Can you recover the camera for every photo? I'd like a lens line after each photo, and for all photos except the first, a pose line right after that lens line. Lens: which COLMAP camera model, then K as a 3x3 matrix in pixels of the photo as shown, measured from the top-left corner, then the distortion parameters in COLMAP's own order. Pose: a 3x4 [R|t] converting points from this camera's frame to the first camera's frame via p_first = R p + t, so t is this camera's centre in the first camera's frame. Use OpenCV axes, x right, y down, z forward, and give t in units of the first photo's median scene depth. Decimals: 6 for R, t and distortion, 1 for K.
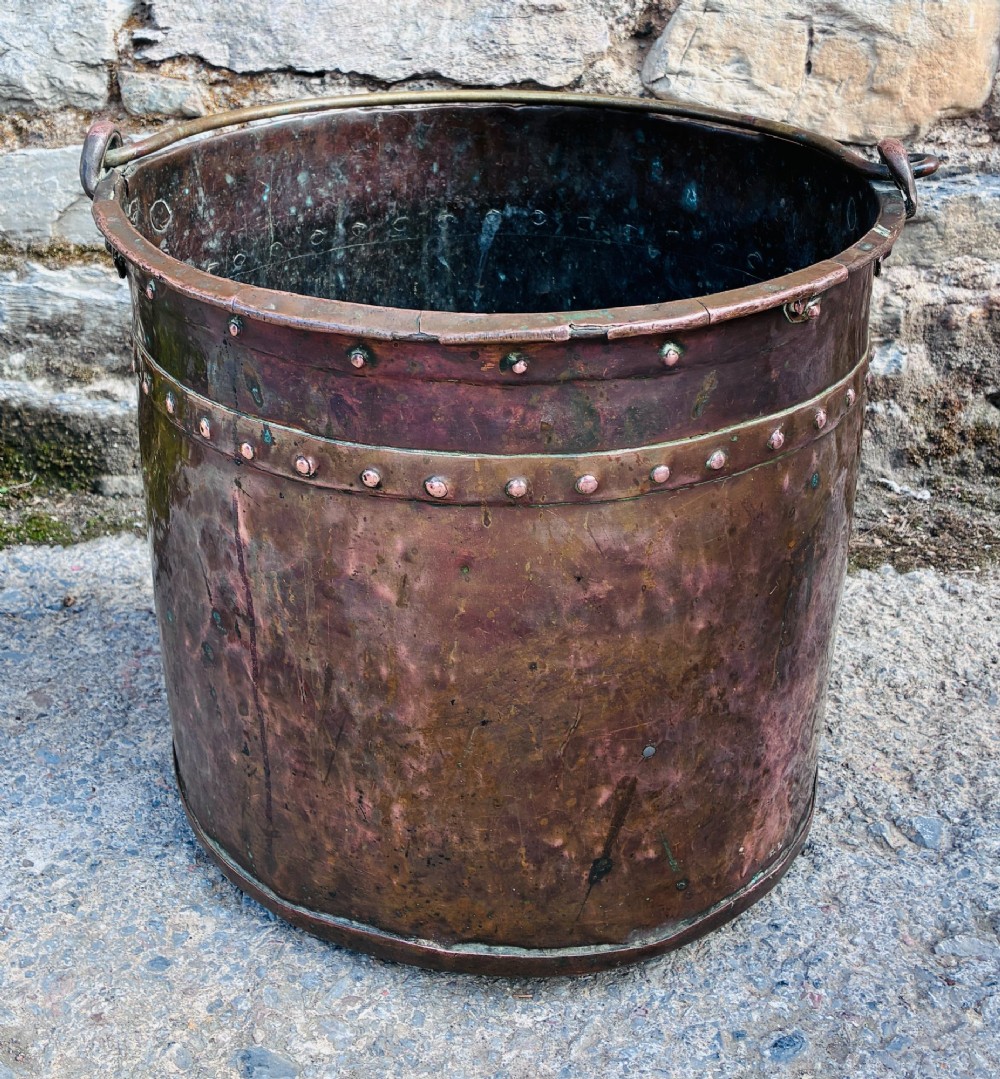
lens RADIAL K [[1319.0, 0, 448.5], [0, 1319.0, 413.6], [0, 0, 1]] dist [-0.006100, 0.071736]
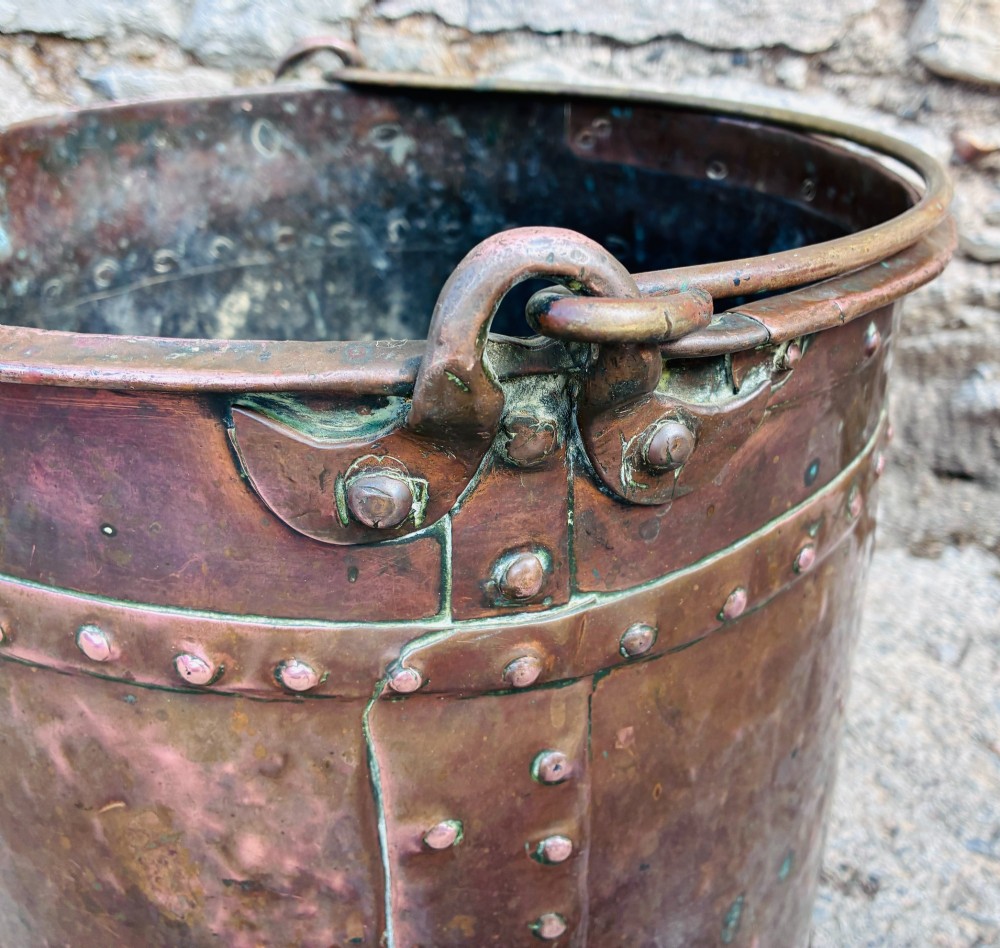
lens RADIAL K [[1011.4, 0, 569.7], [0, 1011.4, 432.4], [0, 0, 1]] dist [0.012014, 0.000467]
pose [[0.981370, 0.079955, -0.174700, 0.063104], [-0.066159, 0.994315, 0.083426, -0.031892], [0.180378, -0.070314, 0.981081, 0.262372]]
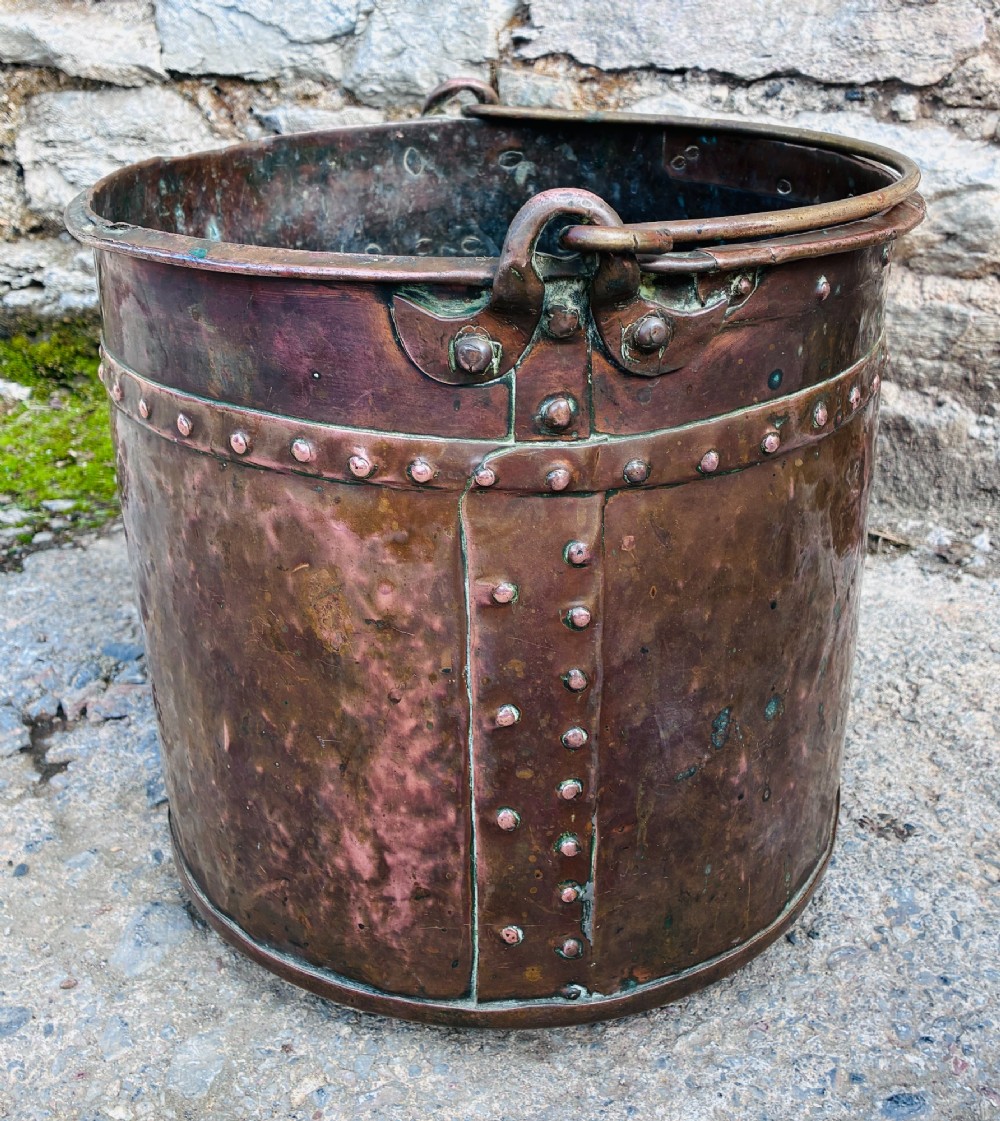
lens RADIAL K [[1200.7, 0, 536.4], [0, 1200.7, 477.8], [0, 0, 1]] dist [0.001080, 0.036054]
pose [[0.933778, 0.116374, -0.338402, 0.152025], [-0.104207, 0.993090, 0.053969, 0.017179], [0.342344, -0.015131, 0.939453, 0.081454]]
